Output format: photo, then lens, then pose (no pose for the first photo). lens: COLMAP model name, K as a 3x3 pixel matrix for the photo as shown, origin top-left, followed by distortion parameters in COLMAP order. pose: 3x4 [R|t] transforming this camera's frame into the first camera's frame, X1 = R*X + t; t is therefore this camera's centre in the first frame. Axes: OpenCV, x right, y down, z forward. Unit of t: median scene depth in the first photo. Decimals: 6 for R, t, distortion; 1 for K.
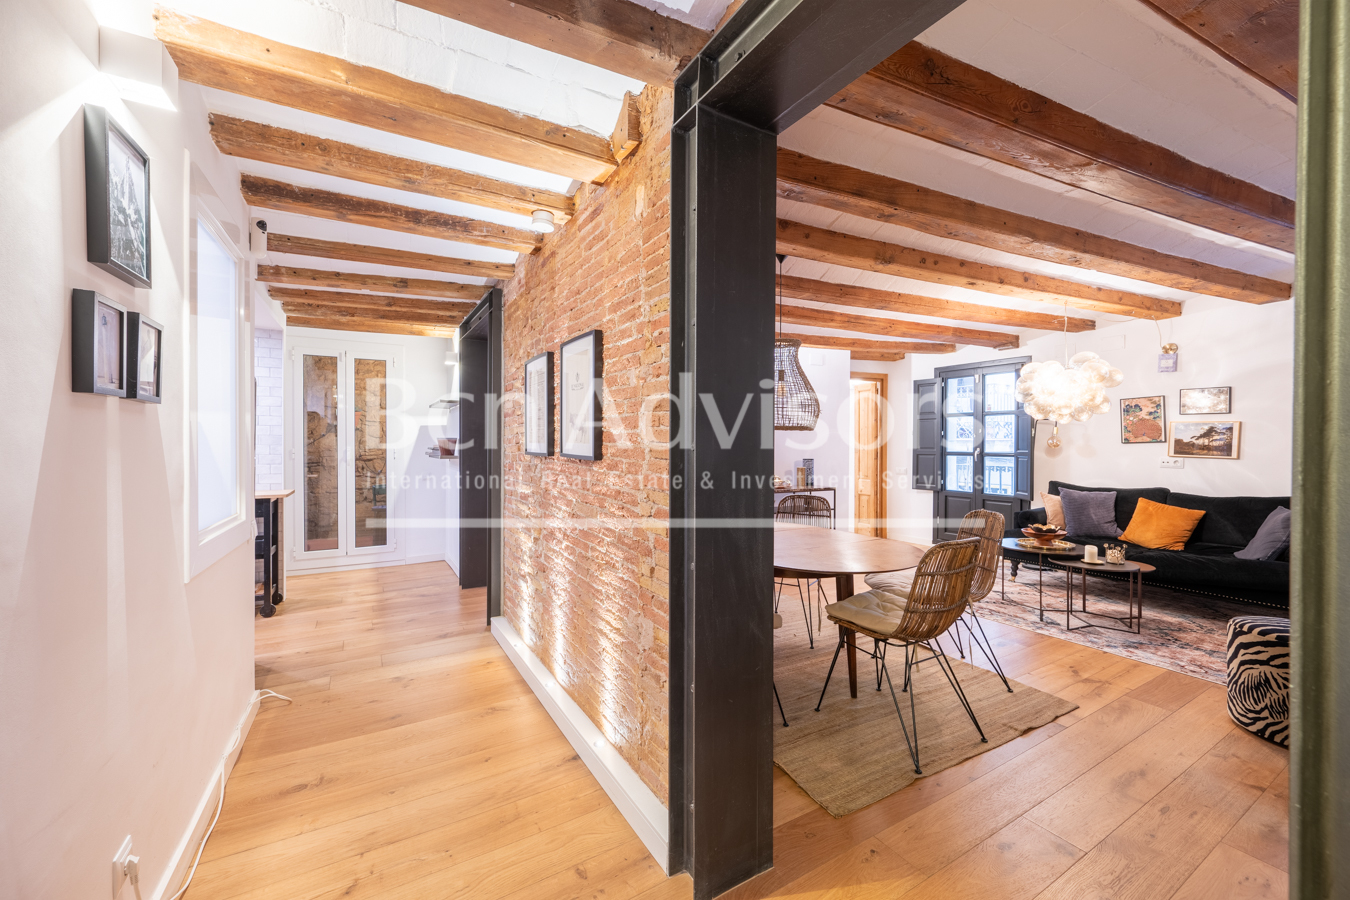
lens RADIAL K [[522.5, 0, 668.0], [0, 522.5, 449.1], [0, 0, 1]] dist [-0.003299, 0.000053]
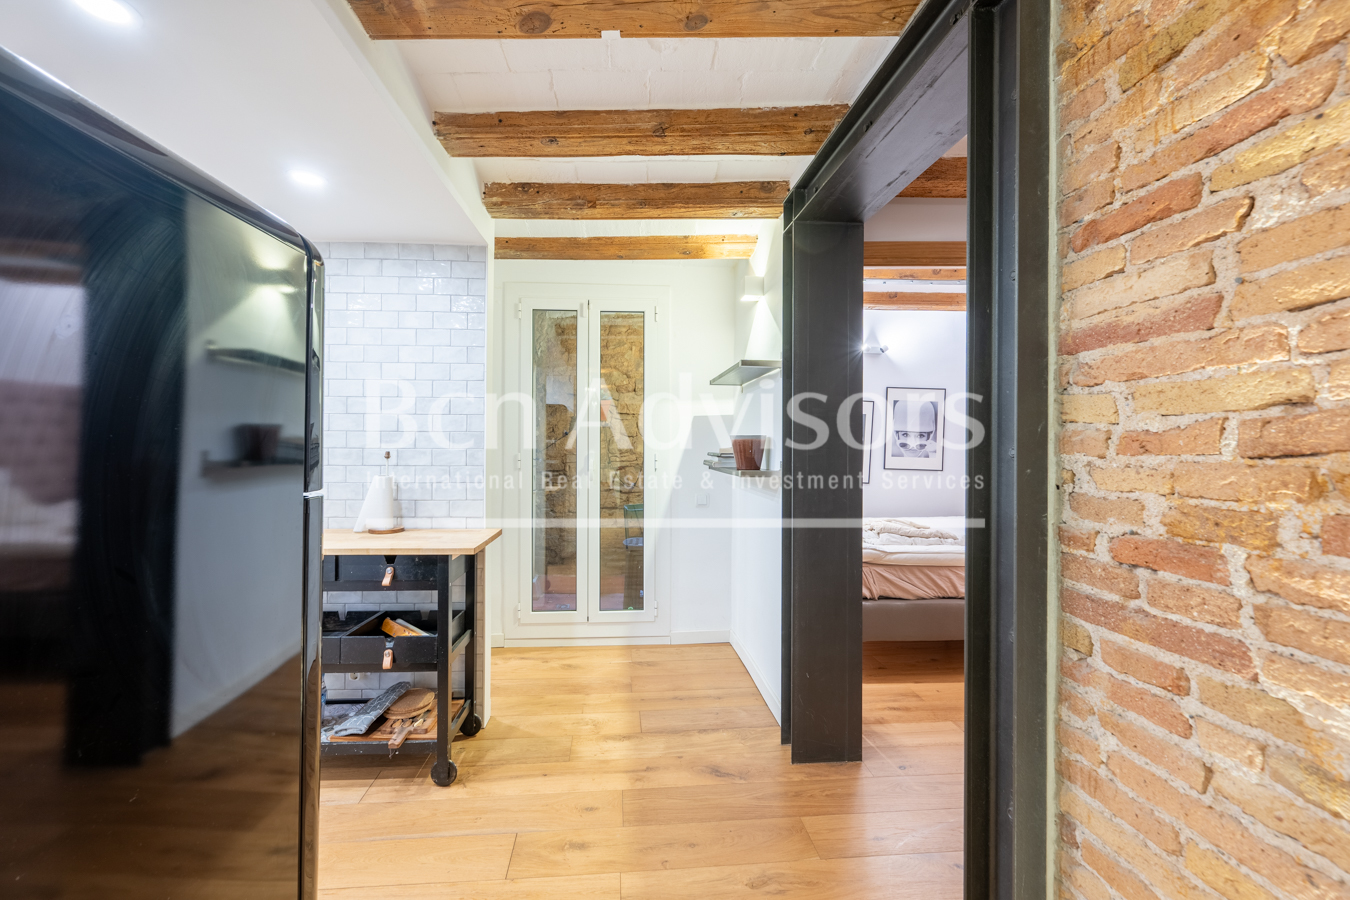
lens RADIAL K [[541.5, 0, 674.9], [0, 541.5, 447.1], [0, 0, 1]] dist [0.000029, 0.000053]
pose [[0.912018, 0.006504, -0.410098, -0.354278], [-0.007717, 0.999969, -0.001302, -0.012460], [0.410077, 0.004352, 0.912041, 0.624552]]
